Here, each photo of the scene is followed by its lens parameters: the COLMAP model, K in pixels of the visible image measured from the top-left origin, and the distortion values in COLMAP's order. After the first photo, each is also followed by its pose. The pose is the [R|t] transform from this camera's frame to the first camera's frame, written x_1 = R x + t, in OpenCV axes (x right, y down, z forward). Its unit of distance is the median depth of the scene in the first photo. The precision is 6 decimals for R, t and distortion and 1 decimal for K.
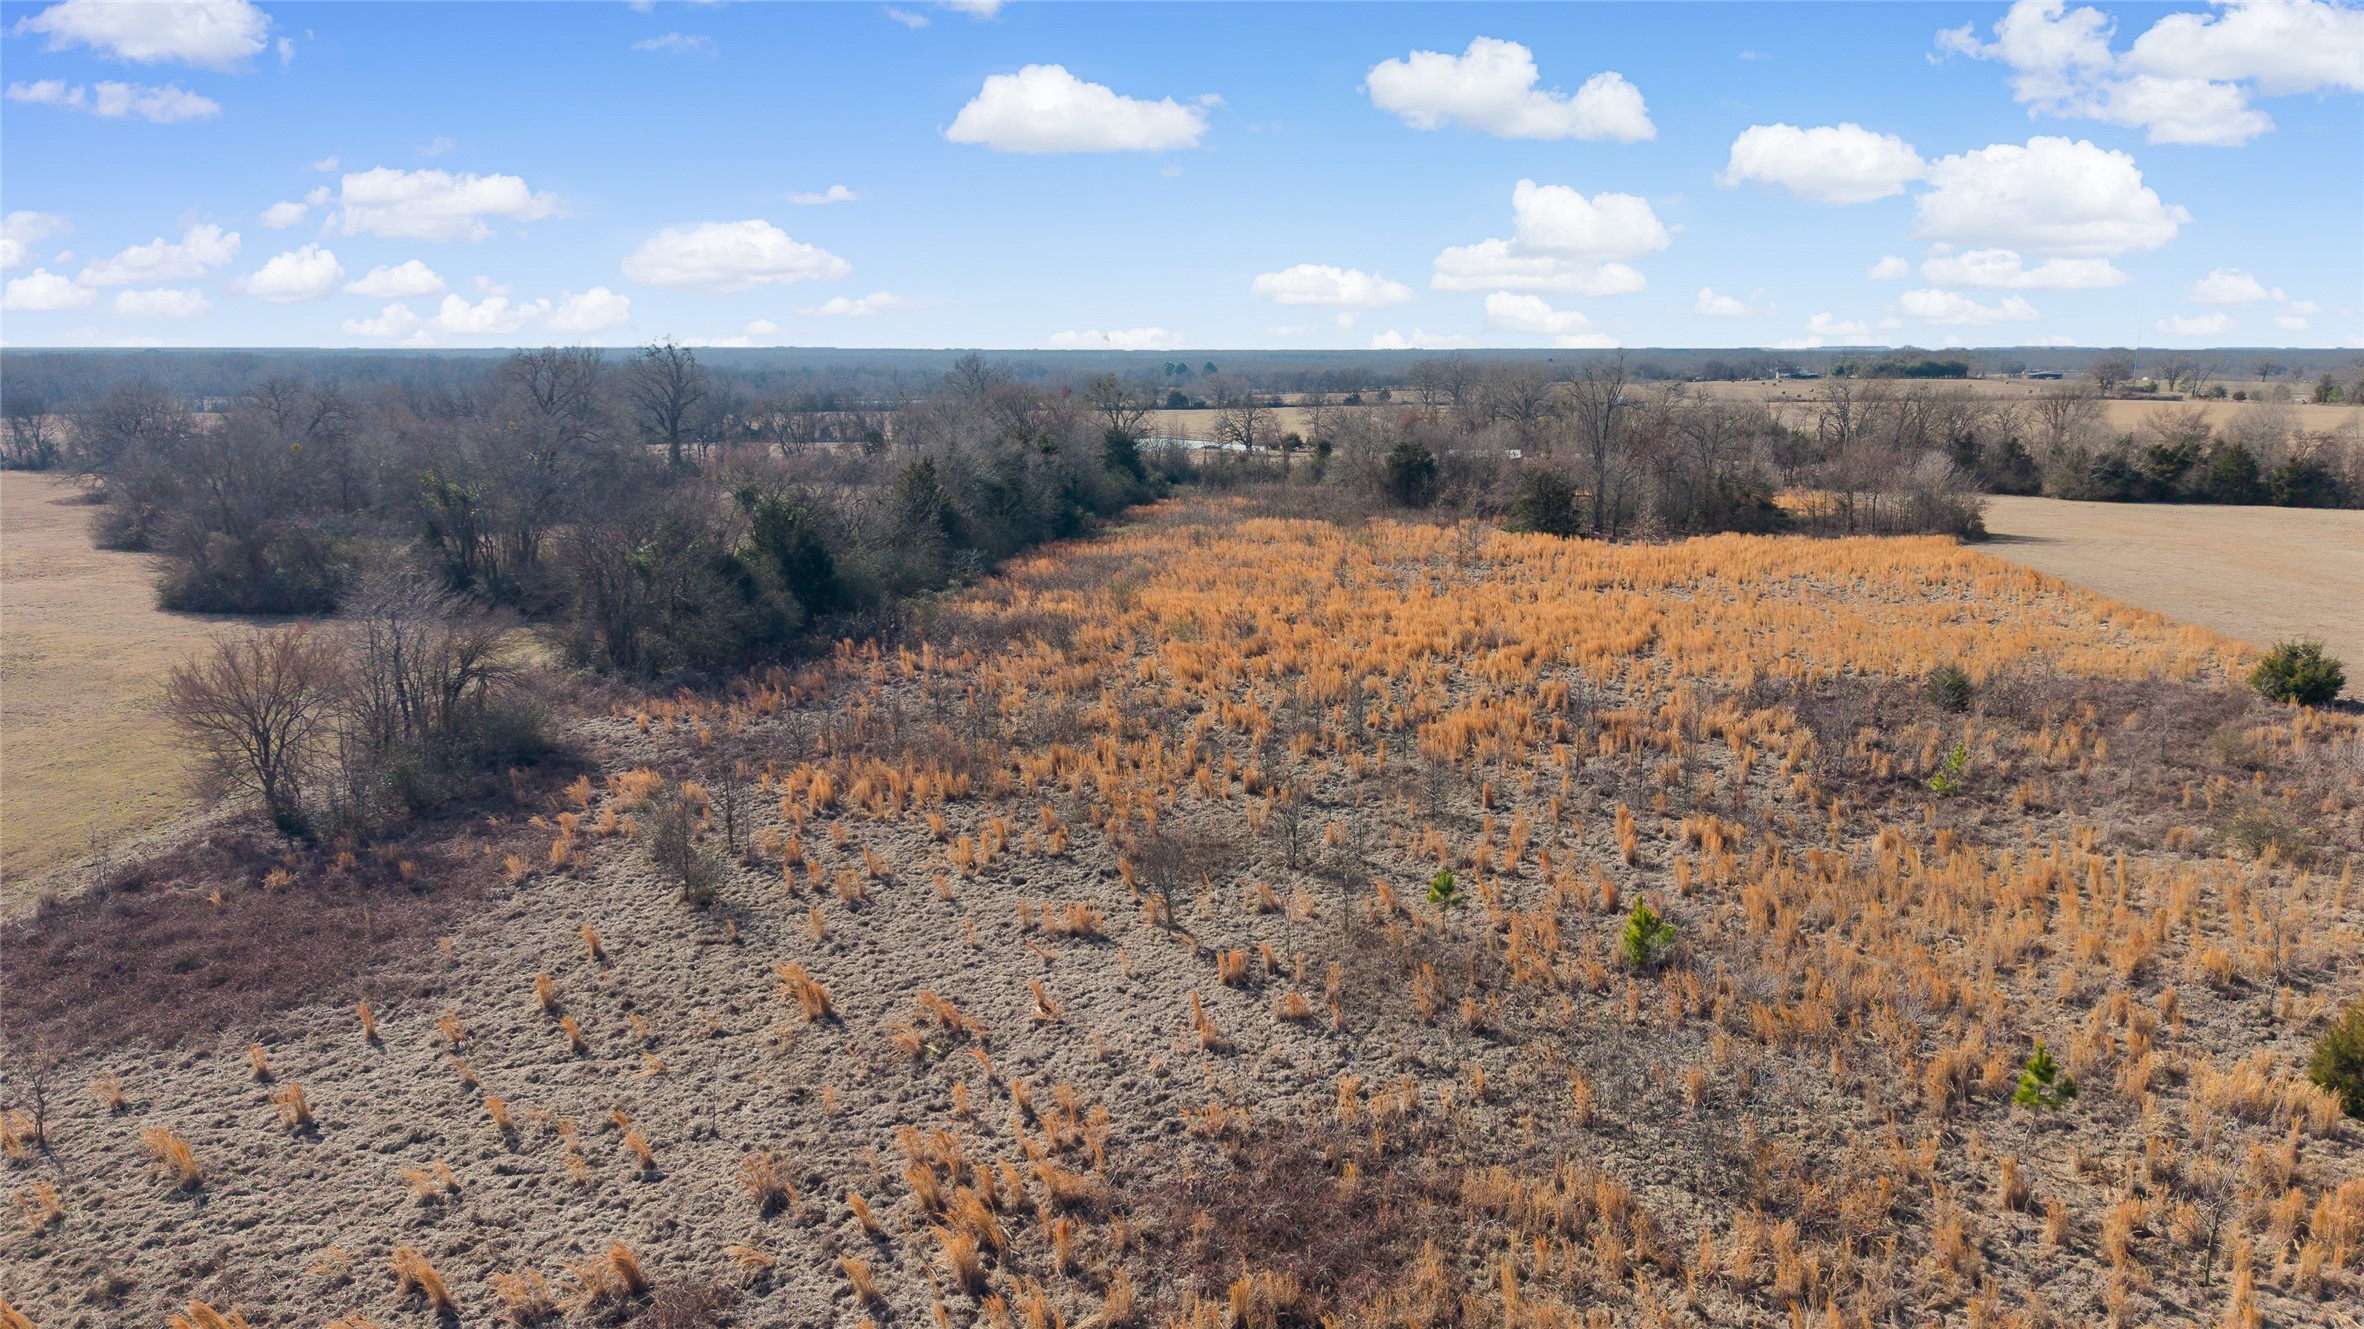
lens RADIAL K [[1587.2, 0, 1188.6], [0, 1587.2, 660.6], [0, 0, 1]] dist [0.032919, -0.036302]
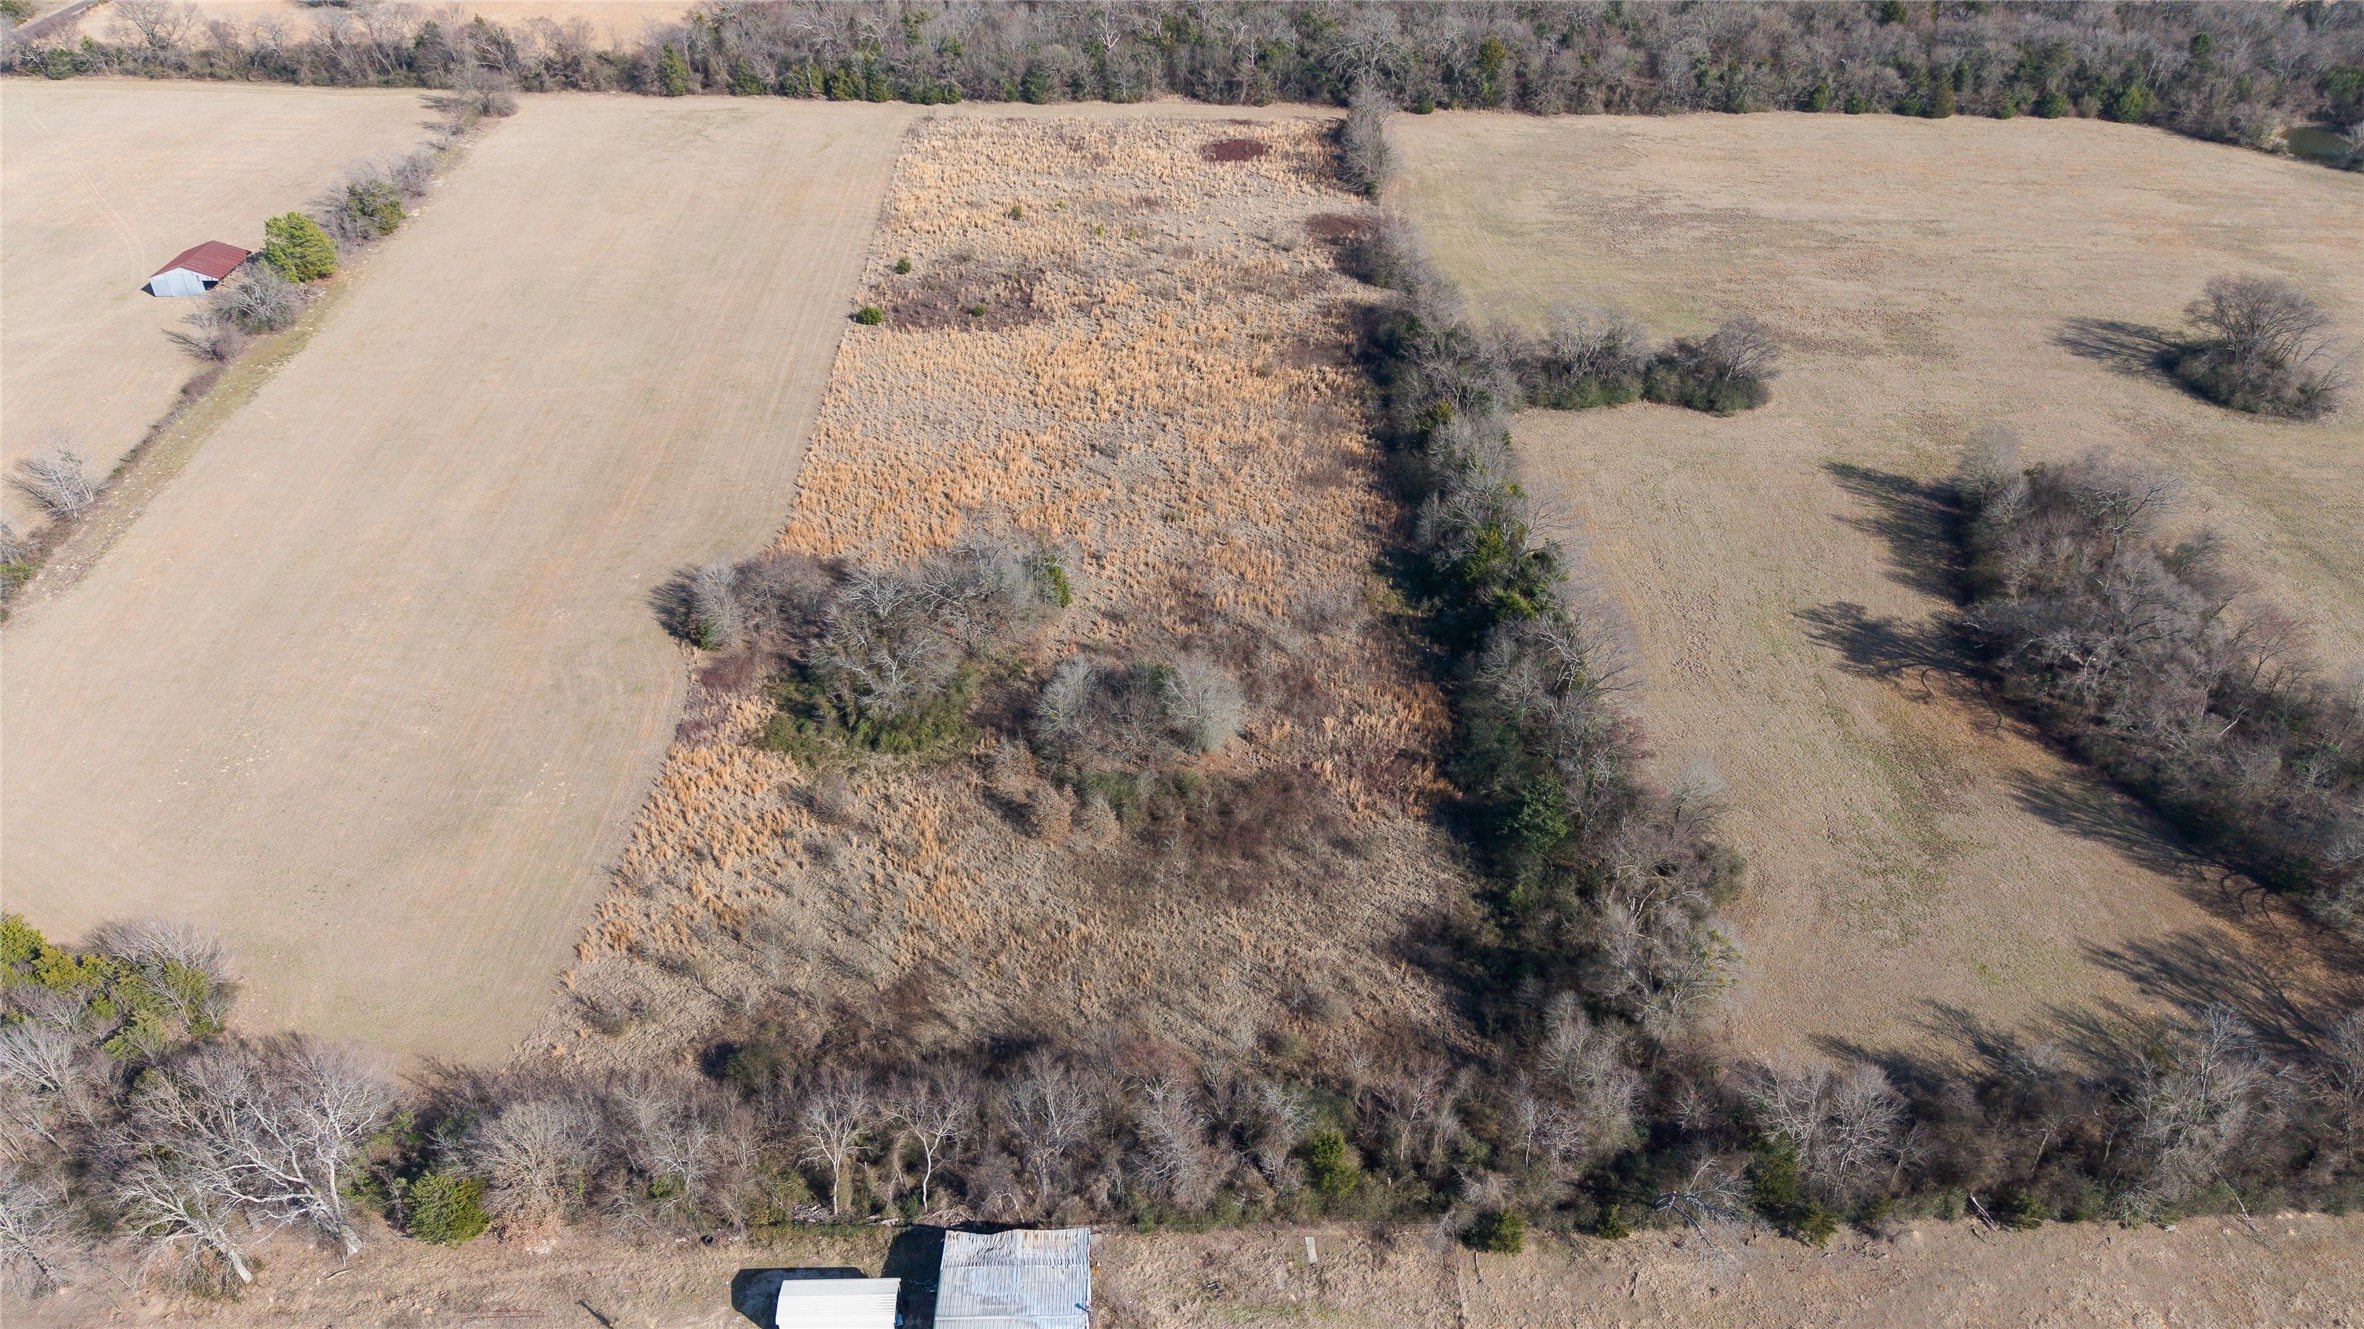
lens RADIAL K [[1573.7, 0, 1186.1], [0, 1573.7, 659.7], [0, 0, 1]] dist [0.032958, -0.035123]
pose [[-0.985525, 0.092788, -0.141886, 0.903137], [-0.044040, 0.668072, 0.742793, -3.014089], [0.163712, 0.738289, -0.654315, 5.807918]]
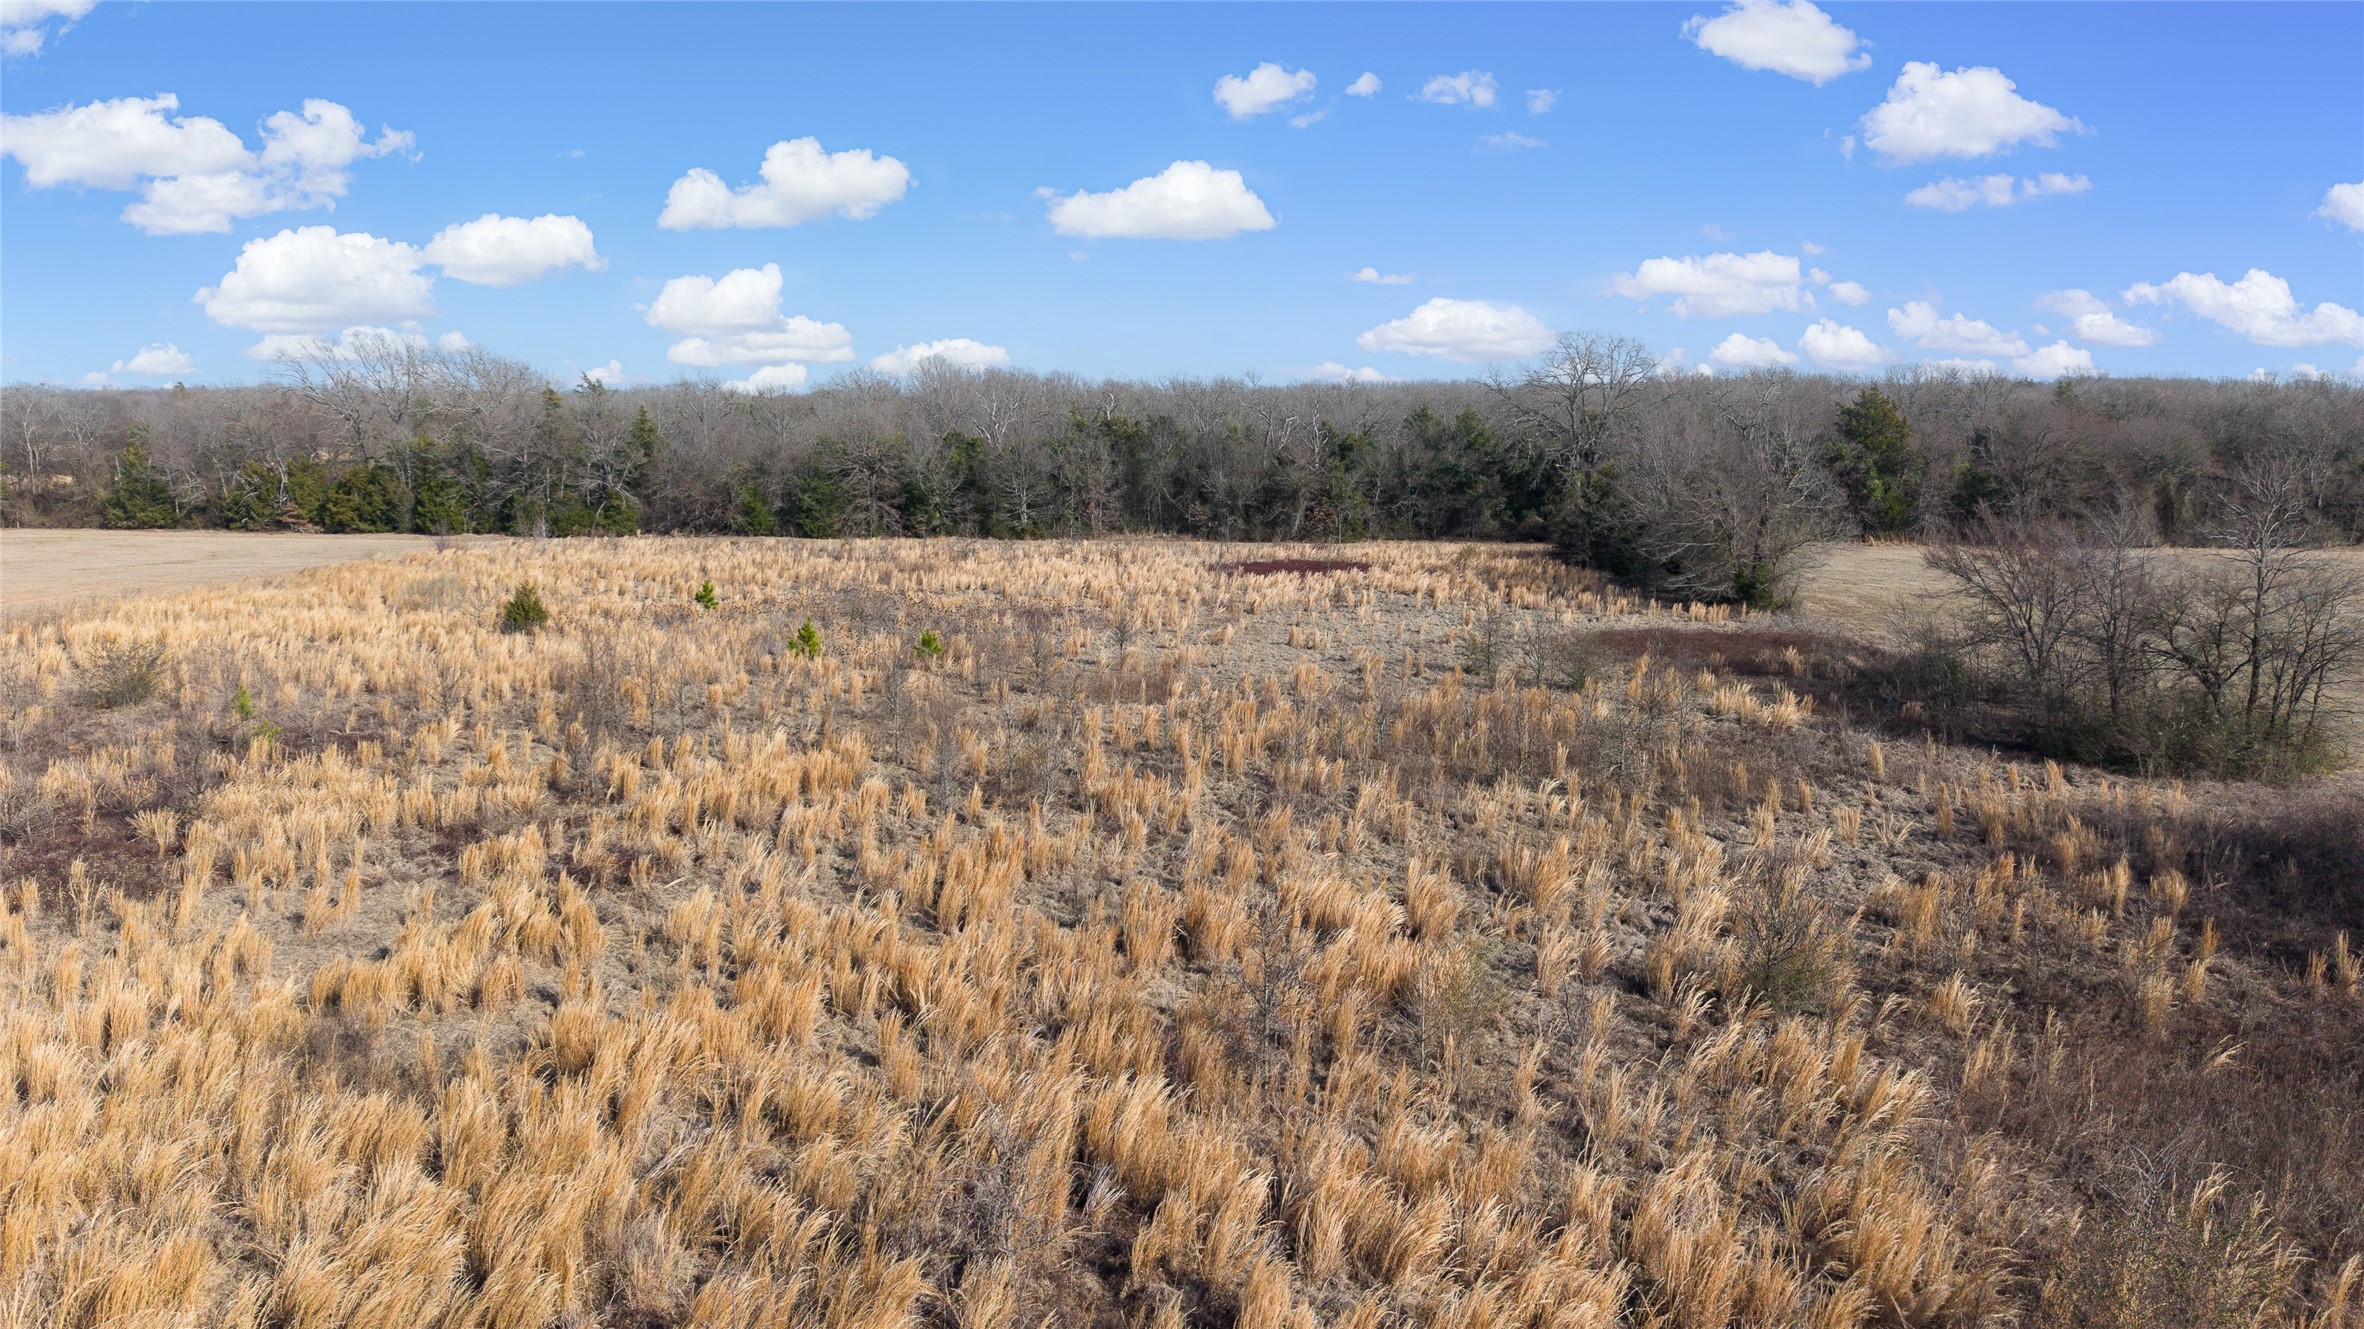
lens RADIAL K [[1573.7, 0, 1186.1], [0, 1573.7, 659.7], [0, 0, 1]] dist [0.032958, -0.035123]
pose [[-0.985276, 0.025382, -0.169074, 0.169305], [-0.034975, 0.938081, 0.344646, -0.323593], [0.167353, 0.345485, -0.923381, 2.318140]]
